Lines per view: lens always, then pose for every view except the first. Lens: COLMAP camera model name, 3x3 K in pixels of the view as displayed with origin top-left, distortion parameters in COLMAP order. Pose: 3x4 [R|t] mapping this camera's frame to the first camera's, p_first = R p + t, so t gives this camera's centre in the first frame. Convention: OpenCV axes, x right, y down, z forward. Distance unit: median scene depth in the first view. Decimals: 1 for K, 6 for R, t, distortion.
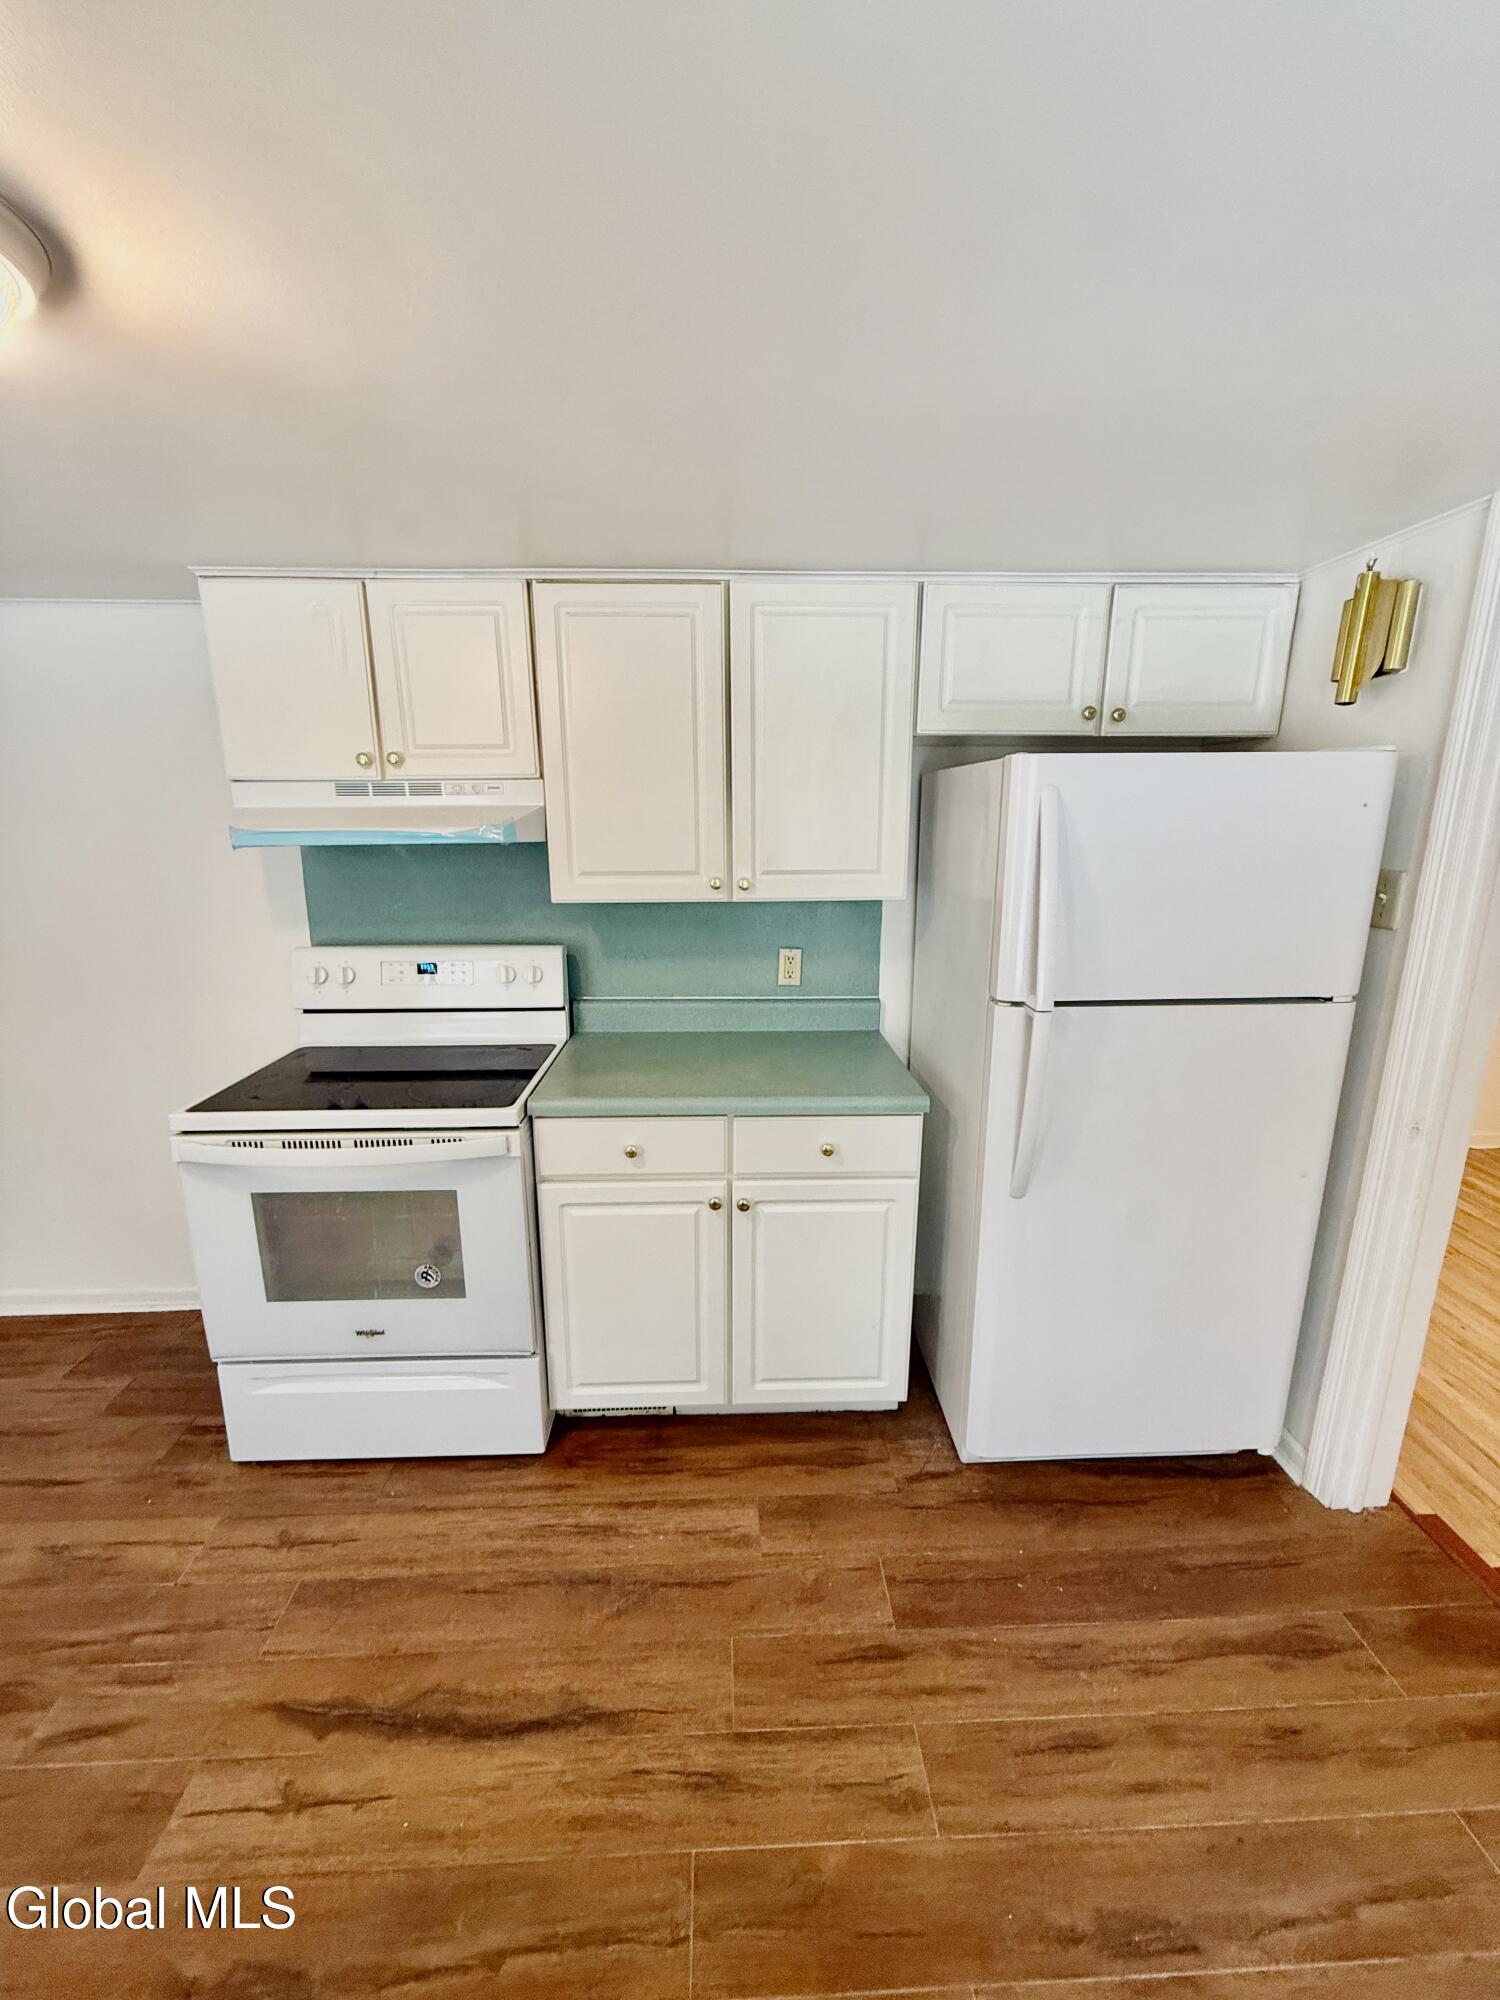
lens RADIAL K [[795.1, 0, 753.1], [0, 795.1, 995.4], [0, 0, 1]] dist [0.001313, -0.000376]
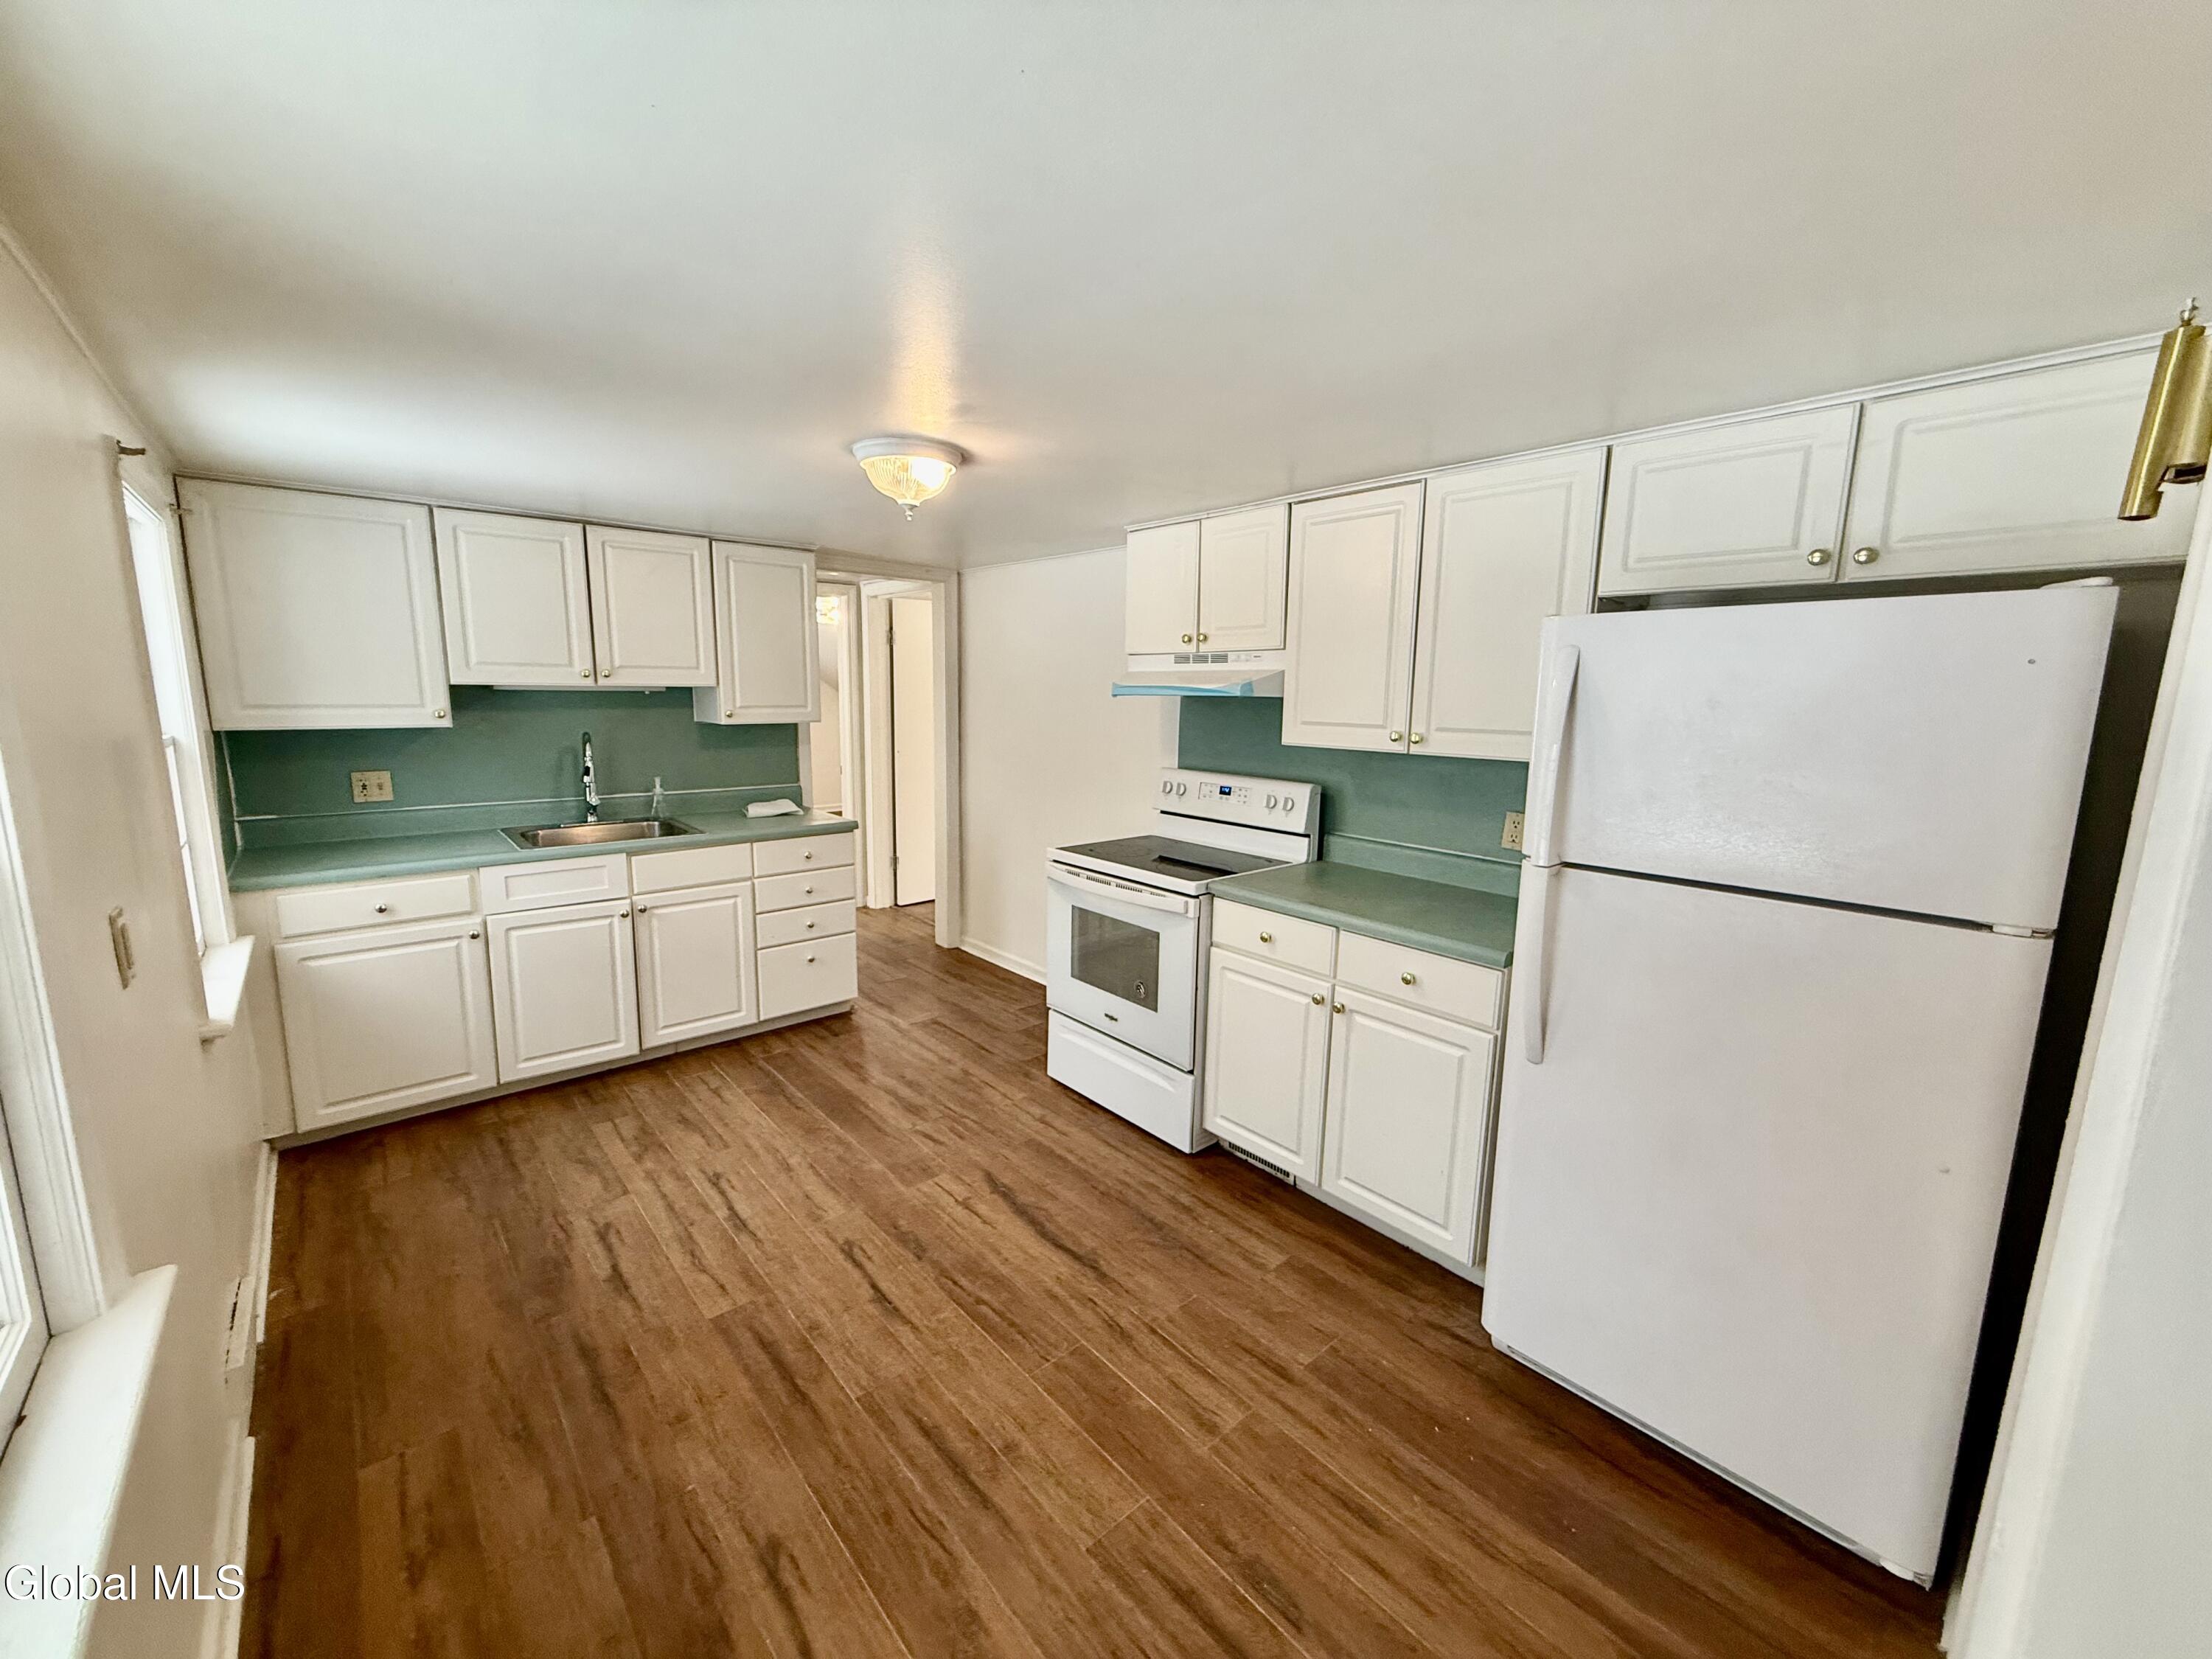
lens RADIAL K [[879.4, 0, 1106.2], [0, 879.4, 831.5], [0, 0, 1]] dist [0.001313, -0.000376]
pose [[0.629817, 0.137935, -0.764398, 0.760630], [-0.189015, 0.981741, 0.021418, 0.050314], [0.753395, 0.130993, 0.644389, -0.122715]]
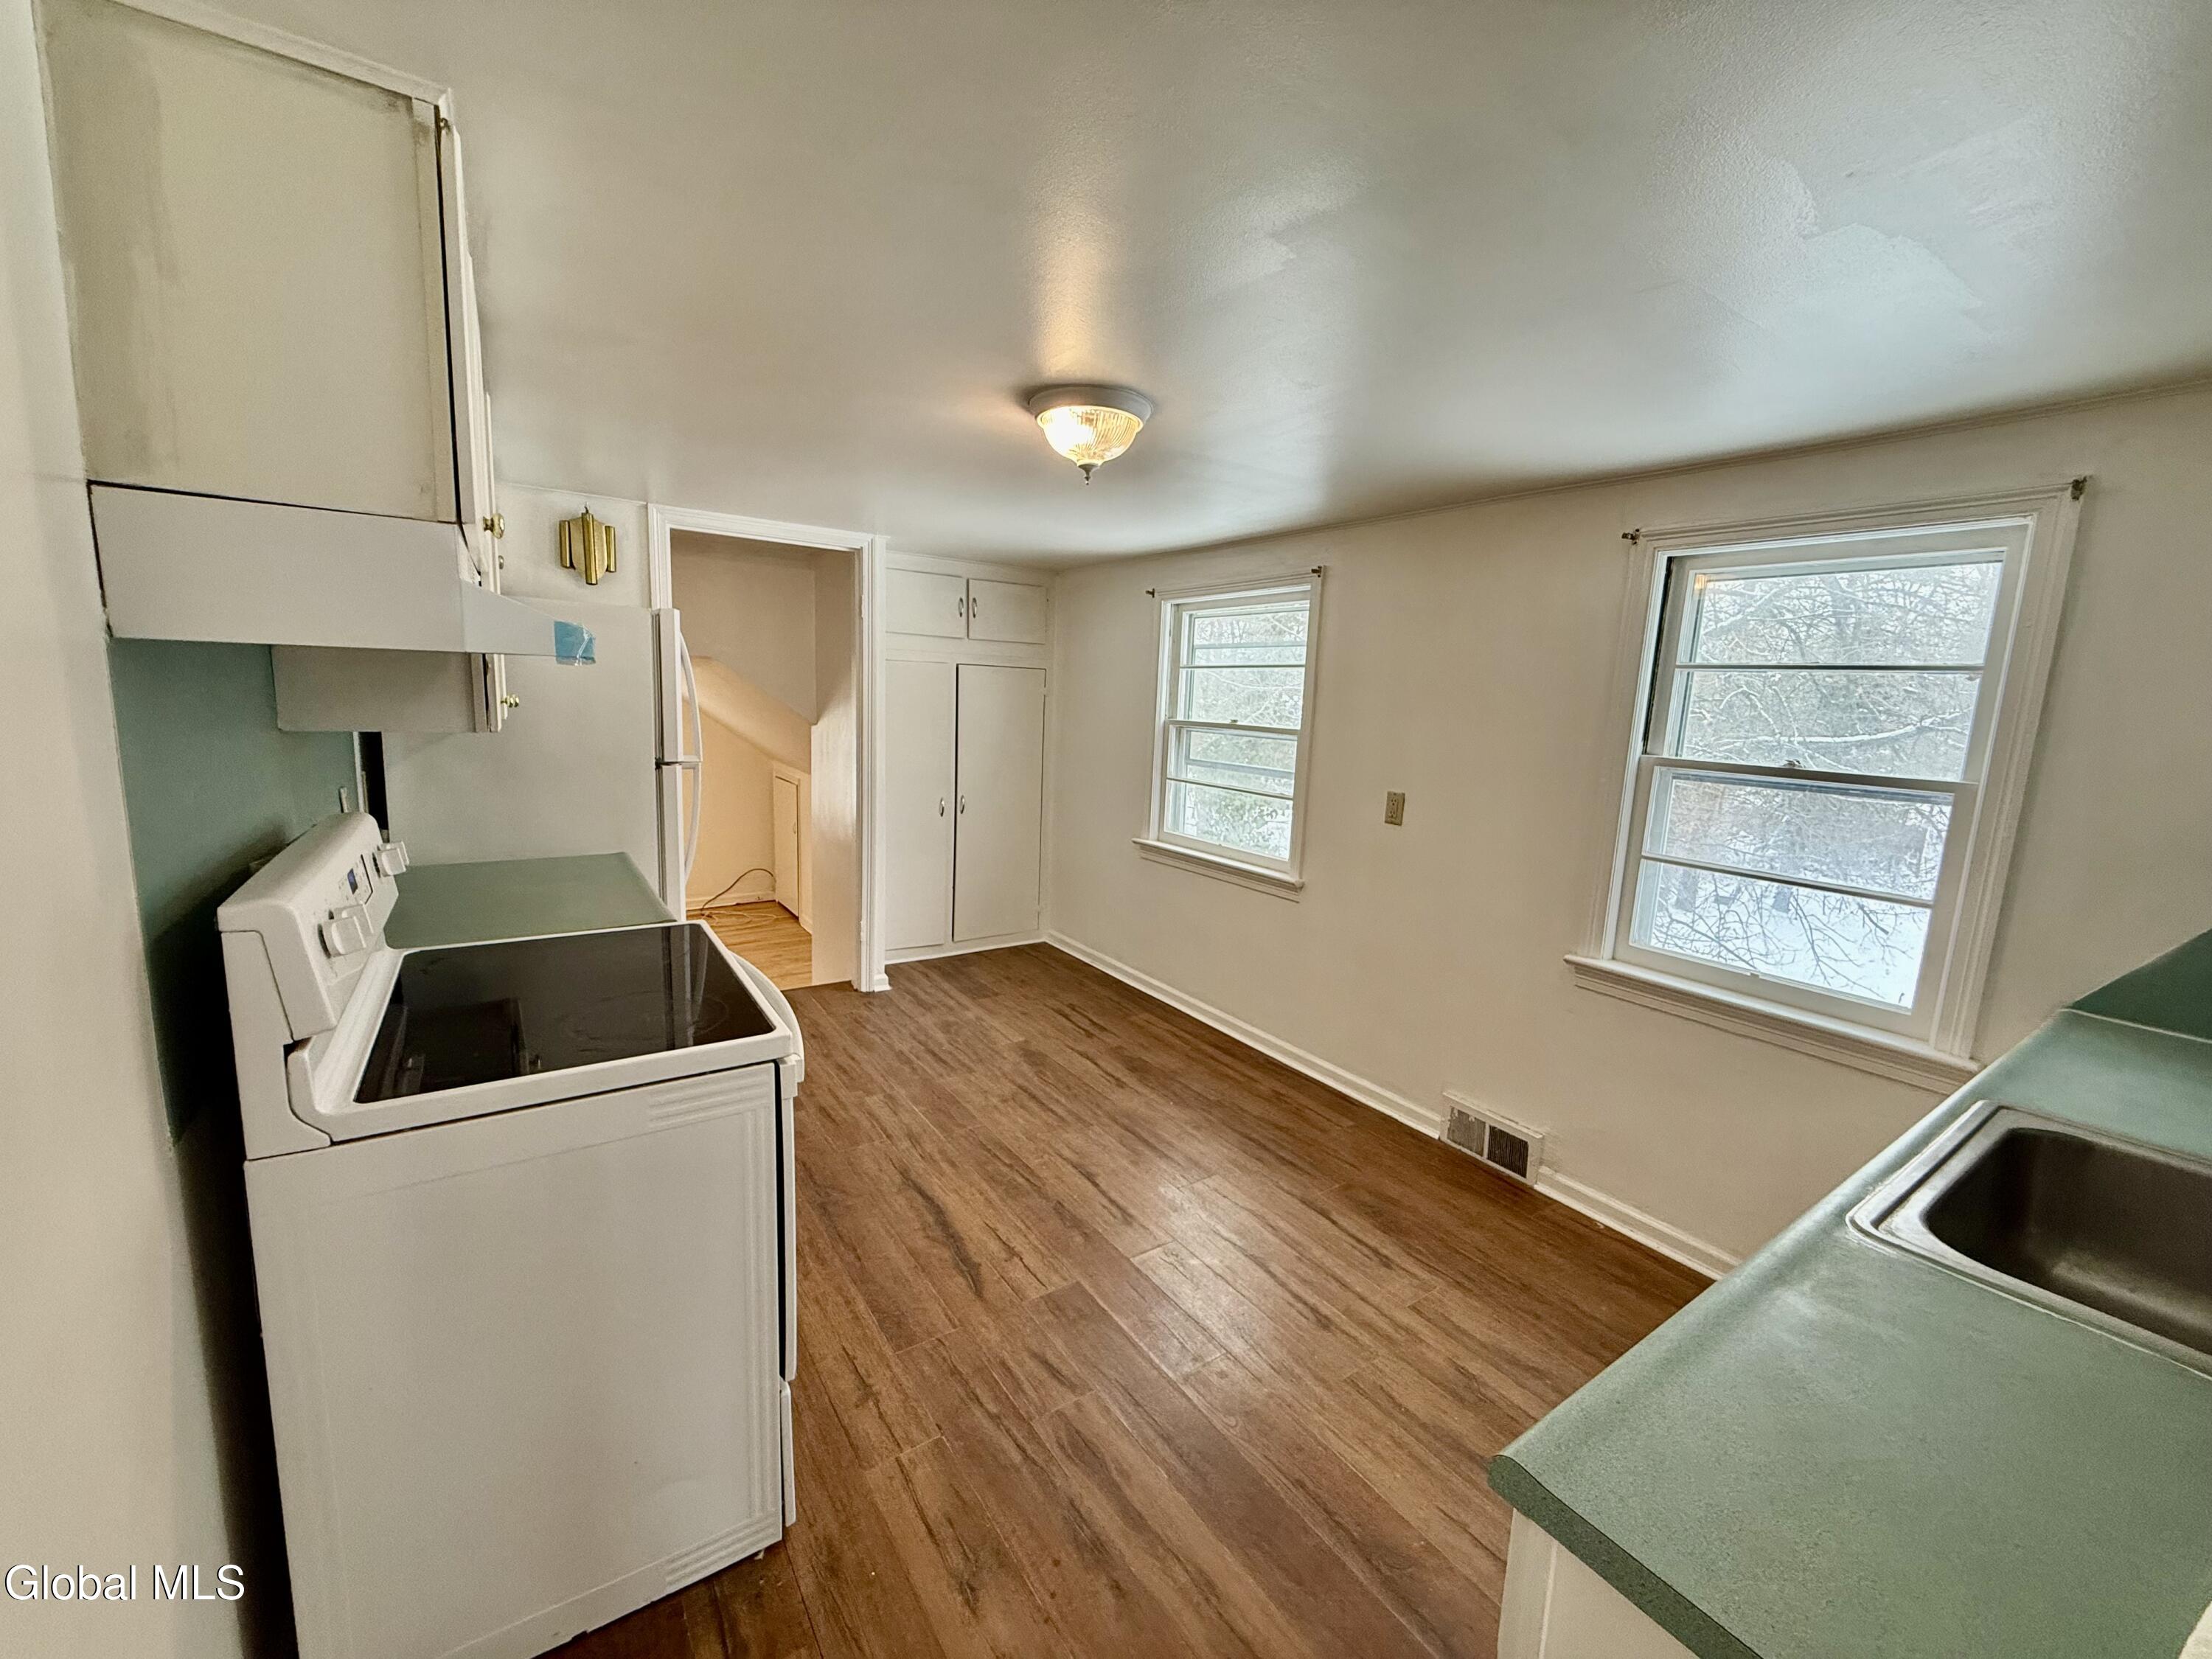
lens RADIAL K [[879.4, 0, 1101.6], [0, 879.4, 817.5], [0, 0, 1]] dist [0.001313, -0.000376]
pose [[-0.525253, -0.140423, 0.839280, -1.491817], [0.150853, 0.955303, 0.254244, -0.192338], [-0.837468, 0.260151, -0.480593, 1.070907]]
